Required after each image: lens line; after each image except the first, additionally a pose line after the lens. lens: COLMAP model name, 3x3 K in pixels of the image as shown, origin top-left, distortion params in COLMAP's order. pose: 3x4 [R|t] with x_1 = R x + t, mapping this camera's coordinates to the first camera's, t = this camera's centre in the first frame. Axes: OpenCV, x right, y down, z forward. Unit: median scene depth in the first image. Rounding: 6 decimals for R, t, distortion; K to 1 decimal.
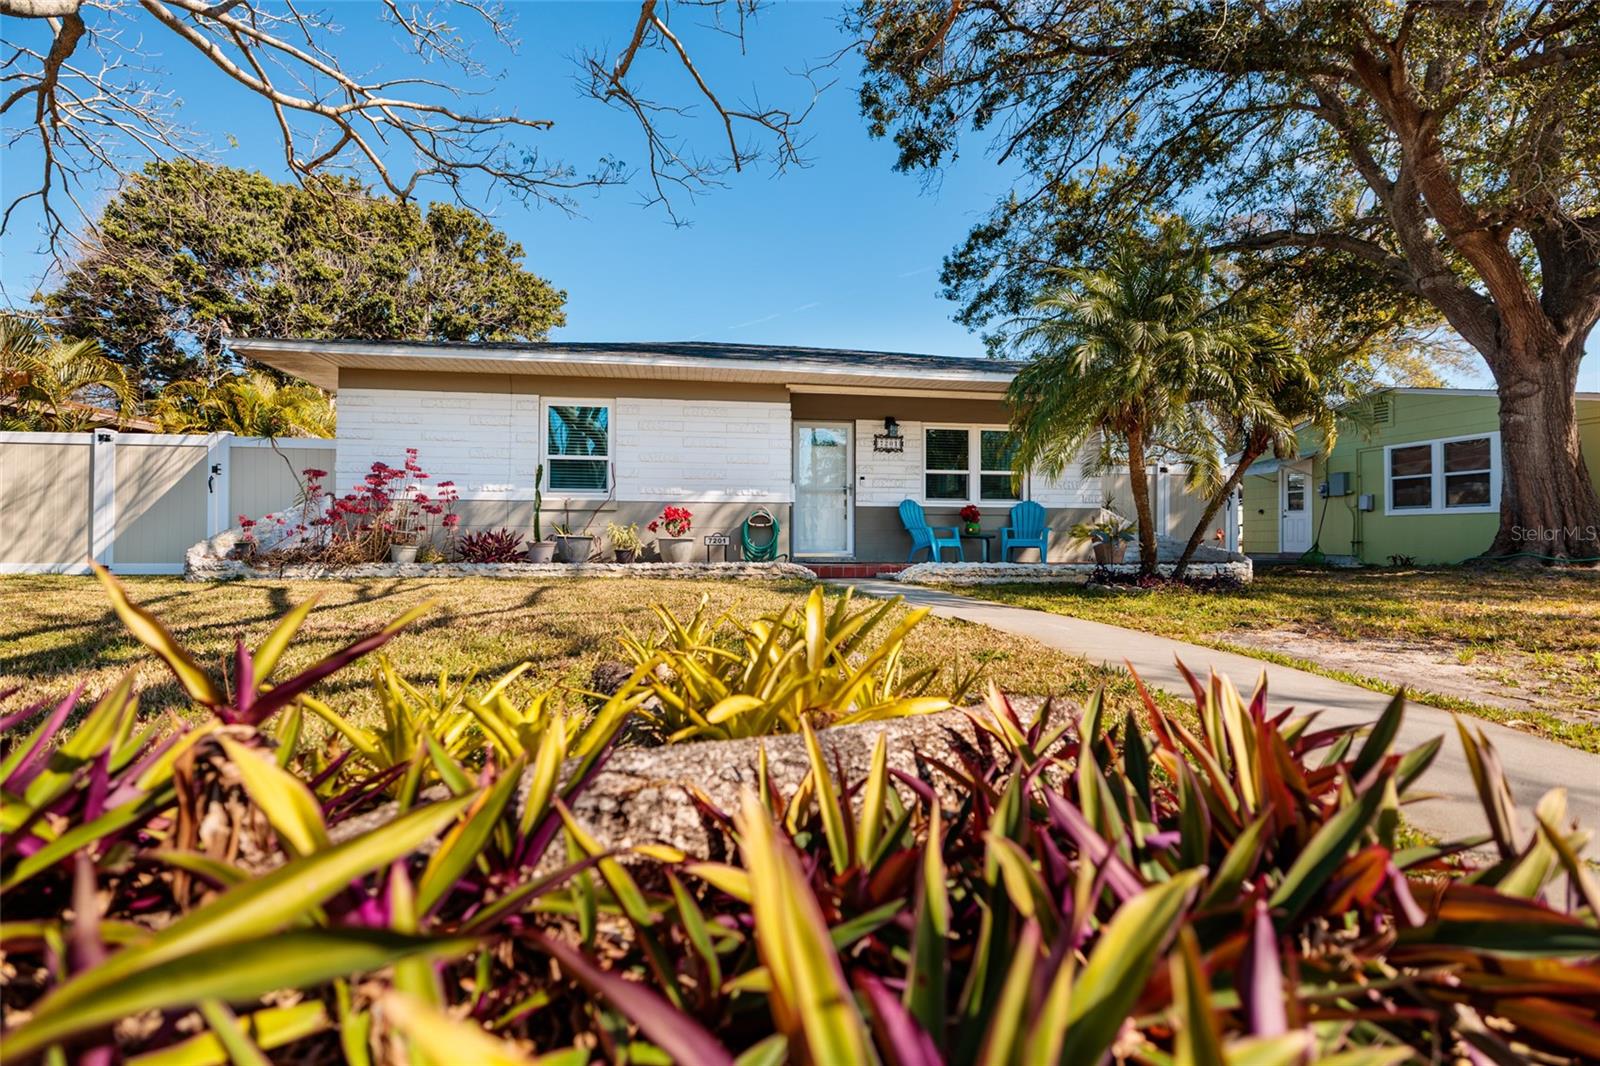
lens RADIAL K [[751.2, 0, 800.0], [0, 751.2, 533.0], [0, 0, 1]] dist [-0.003531, -0.000645]
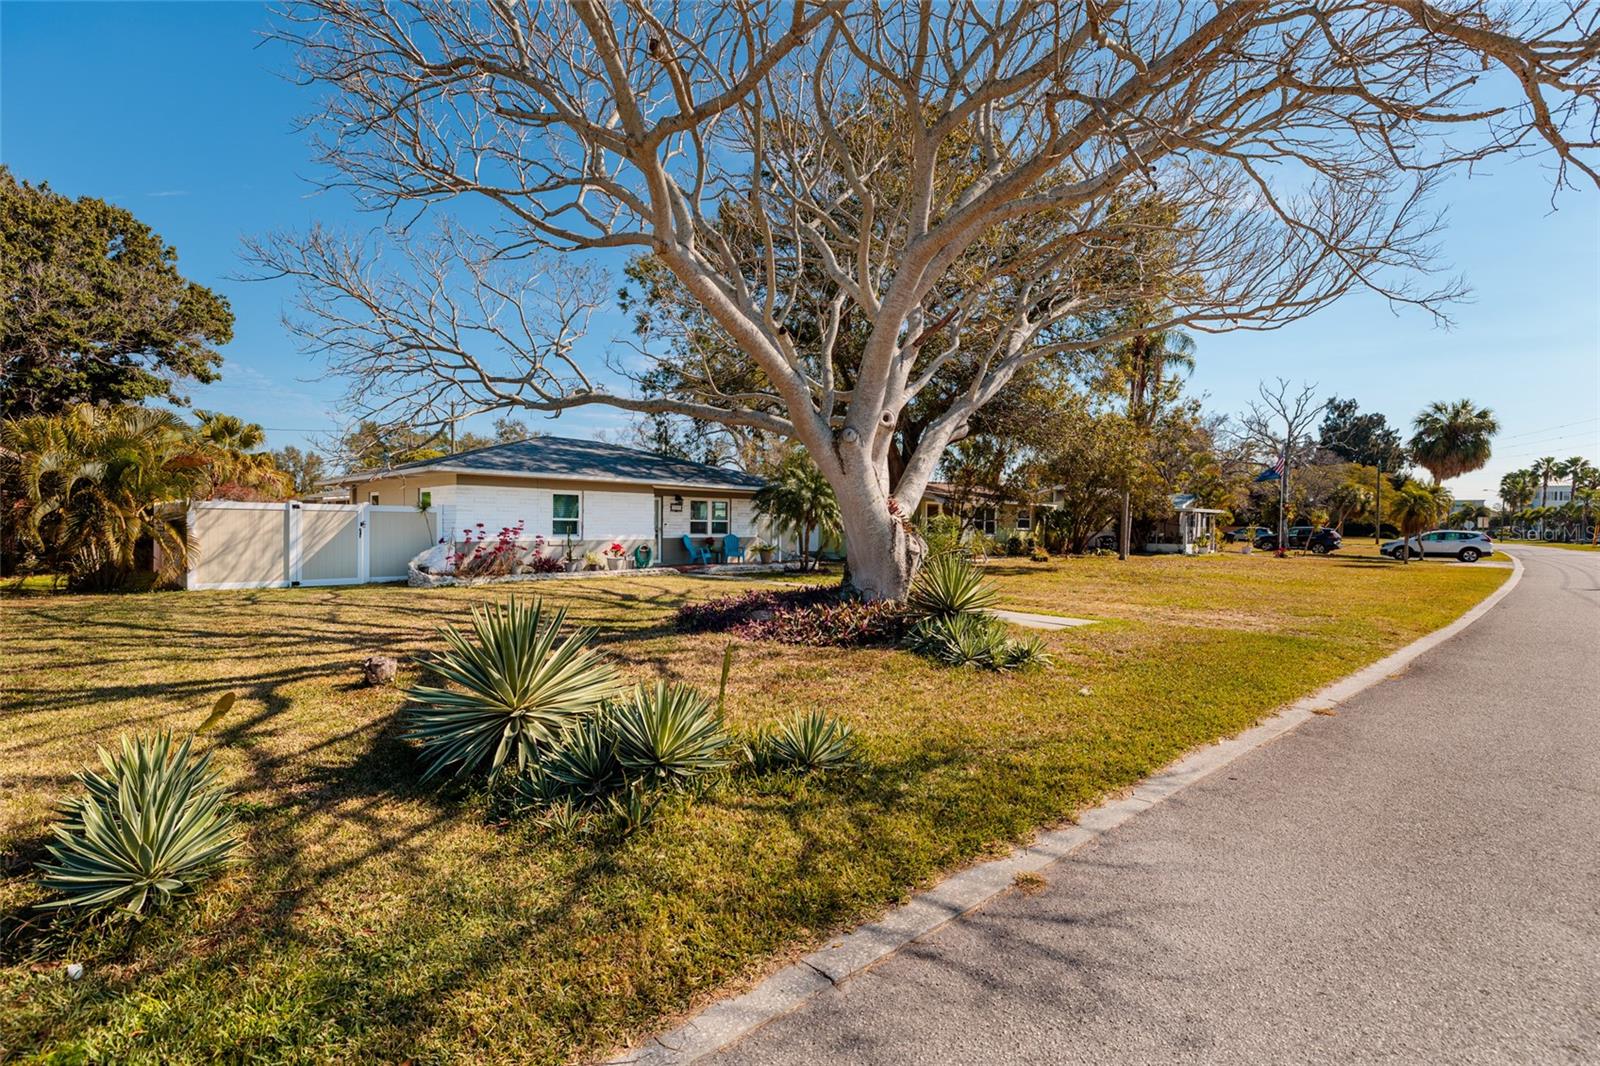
lens RADIAL K [[733.6, 0, 788.1], [0, 733.6, 499.0], [0, 0, 1]] dist [-0.003328, -0.000188]
pose [[0.807692, 0.023977, 0.589117, -0.886961], [-0.010569, 0.999601, -0.026194, -0.098660], [-0.589510, 0.014930, 0.807623, -0.883033]]
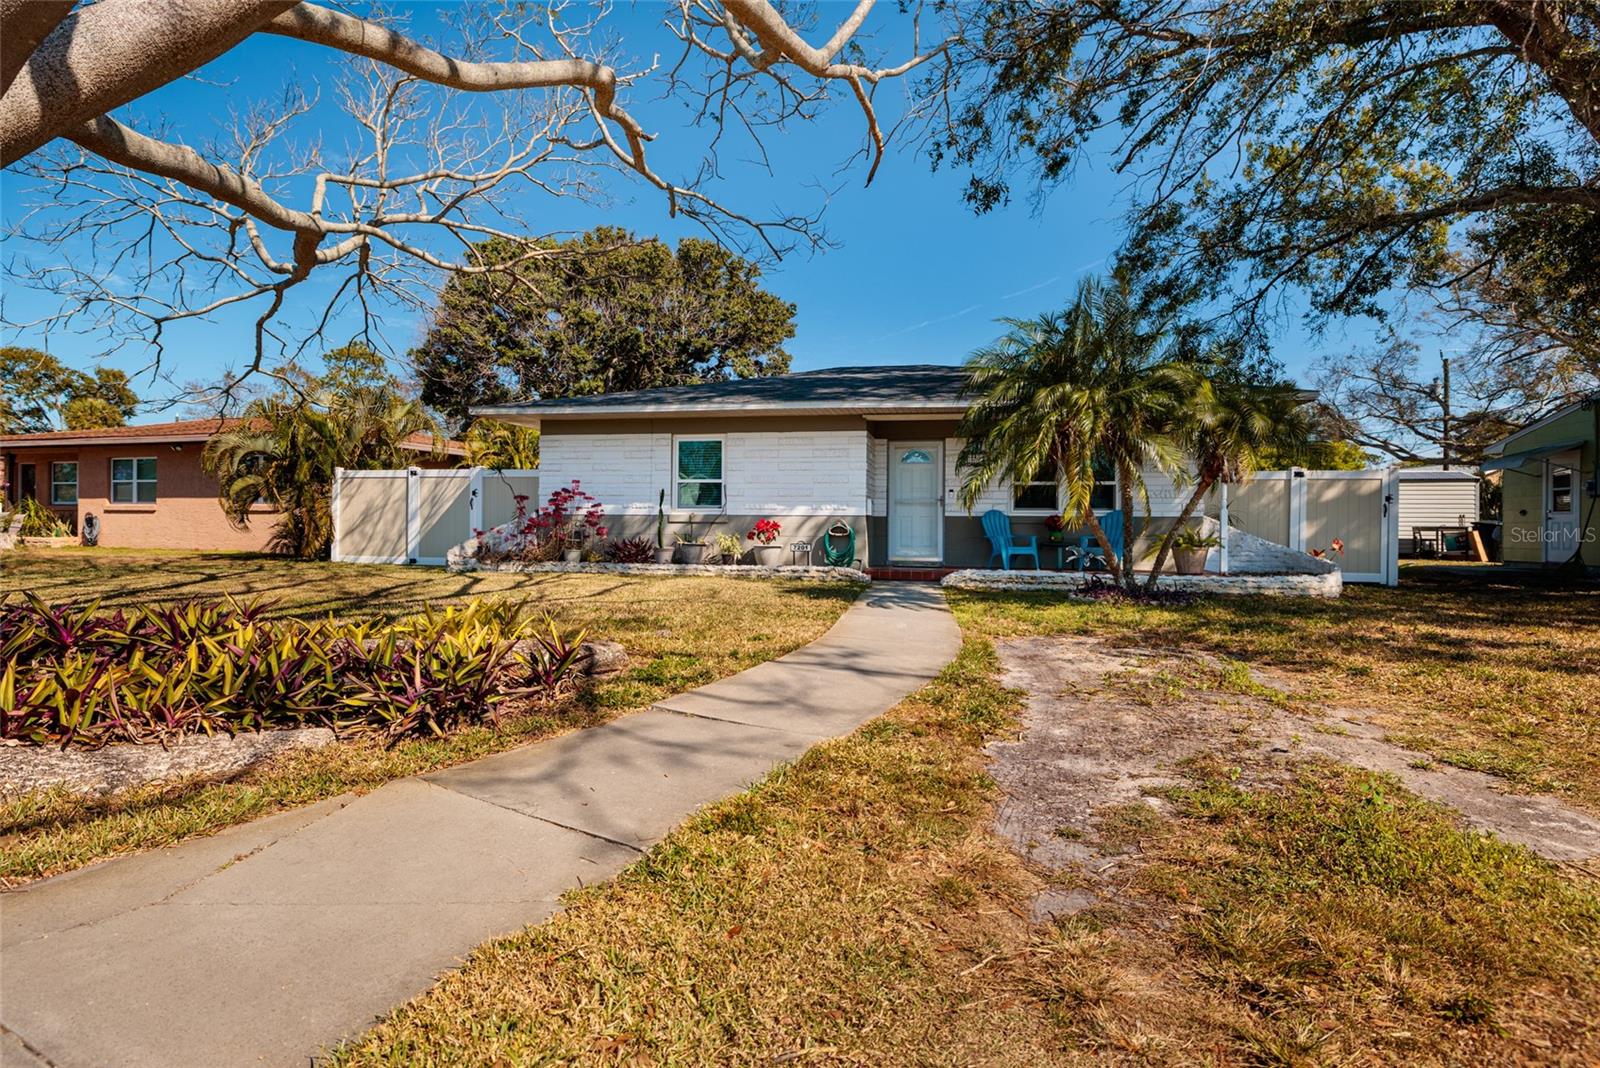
lens RADIAL K [[789.3, 0, 805.6], [0, 789.3, 530.8], [0, 0, 1]] dist [0.002069, -0.000094]
pose [[0.937404, 0.005821, -0.348196, 0.303638], [-0.002856, 0.999955, 0.009030, -0.025224], [0.348233, -0.007471, 0.937378, -0.174507]]
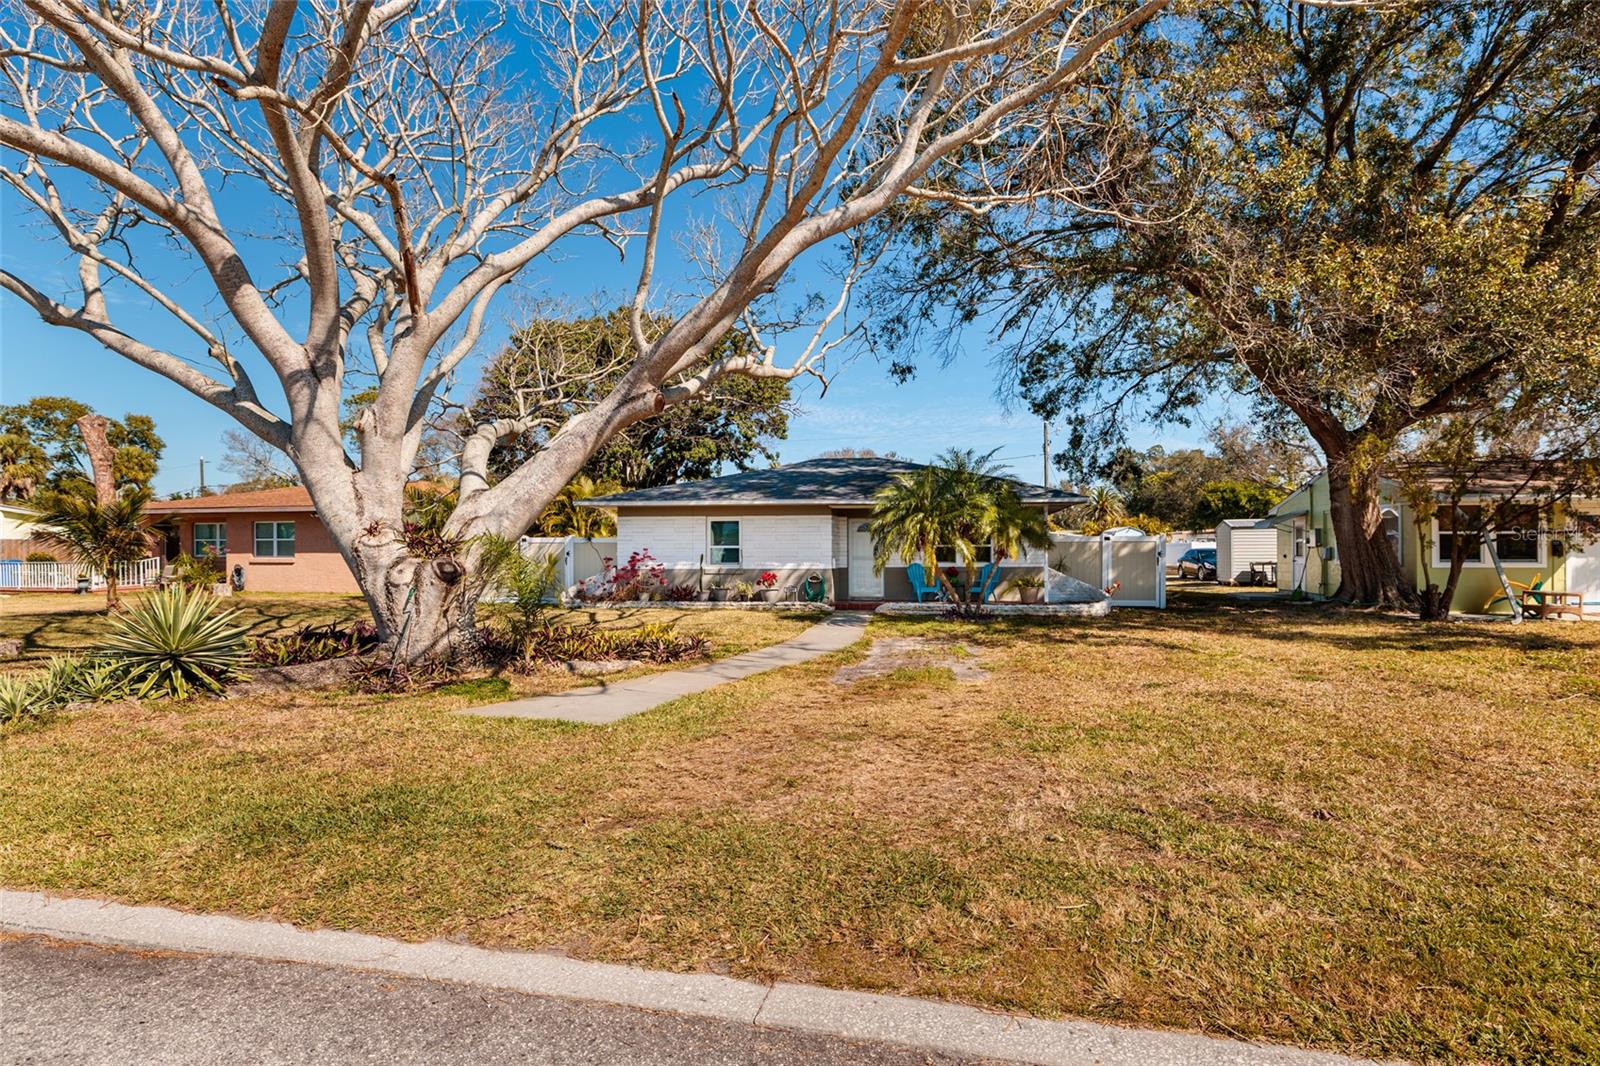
lens RADIAL K [[815.2, 0, 845.7], [0, 815.2, 535.5], [0, 0, 1]] dist [0.001465, 0.000019]
pose [[0.952346, -0.012493, -0.304764, 0.587320], [0.008635, 0.999865, -0.014002, -0.087209], [0.304898, 0.010703, 0.952325, -0.838443]]
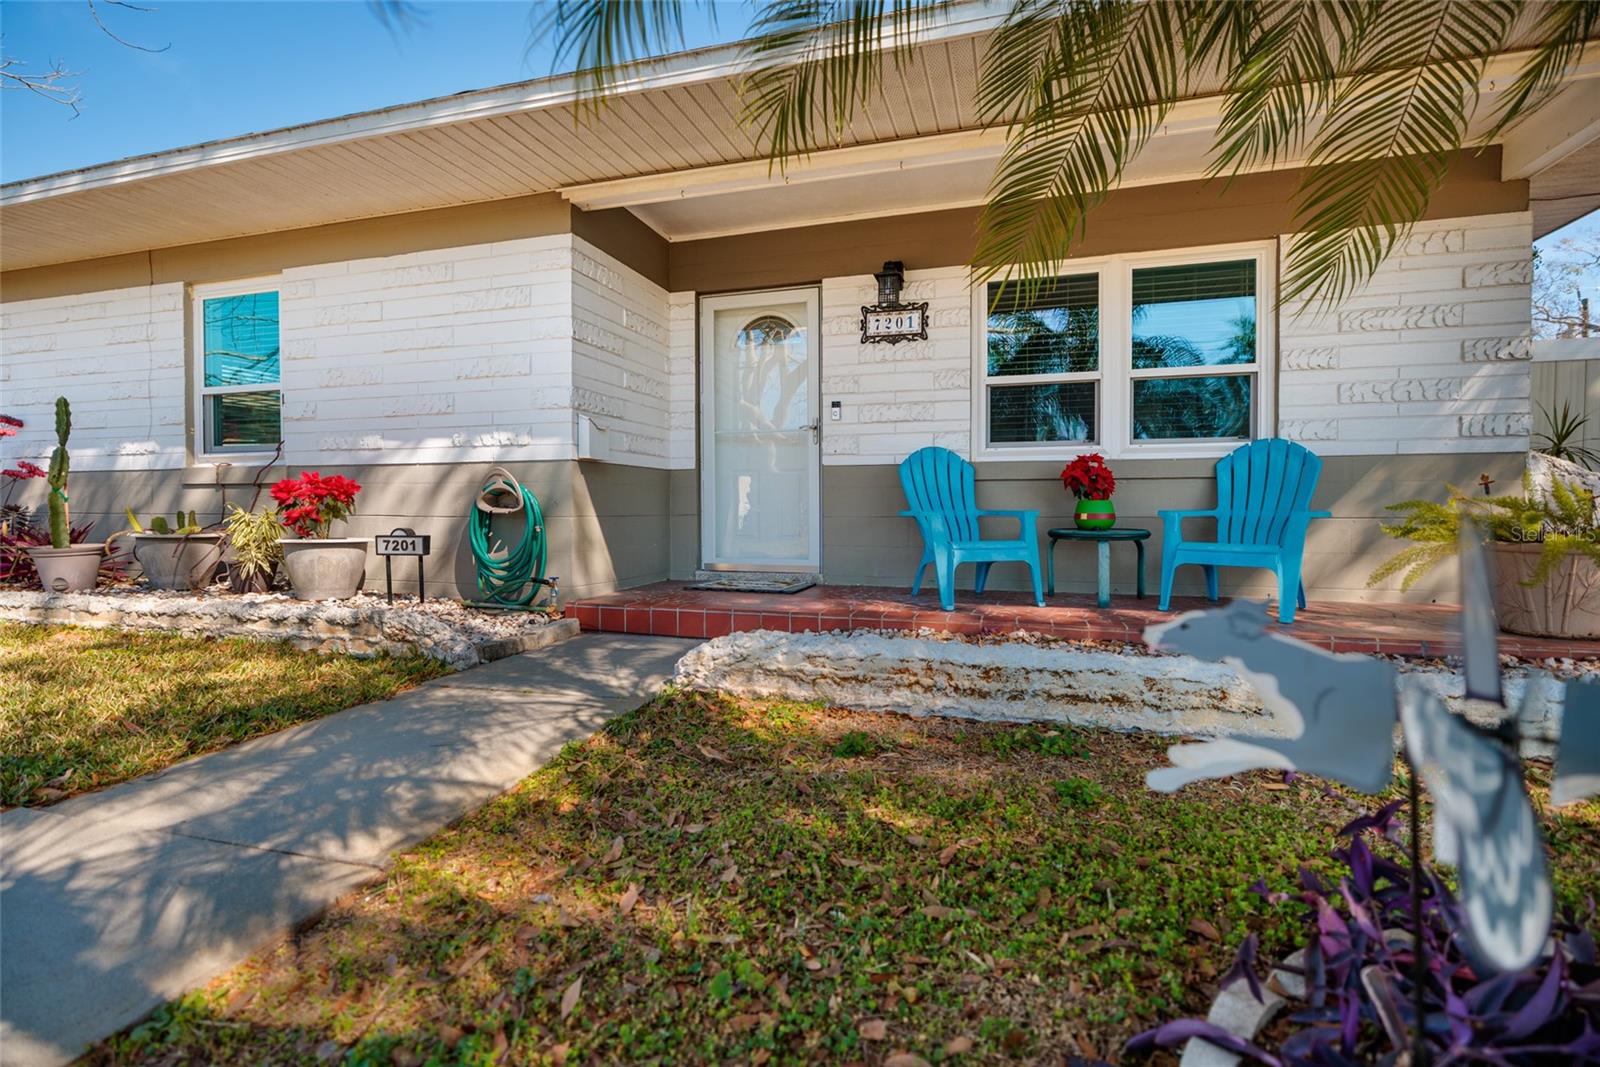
lens RADIAL K [[733.6, 0, 788.1], [0, 733.6, 499.5], [0, 0, 1]] dist [-0.003328, -0.000188]
pose [[0.894146, -0.003724, -0.447759, 0.274343], [0.005063, 0.999986, 0.001794, -0.015787], [0.447746, -0.003871, 0.894152, 0.615969]]
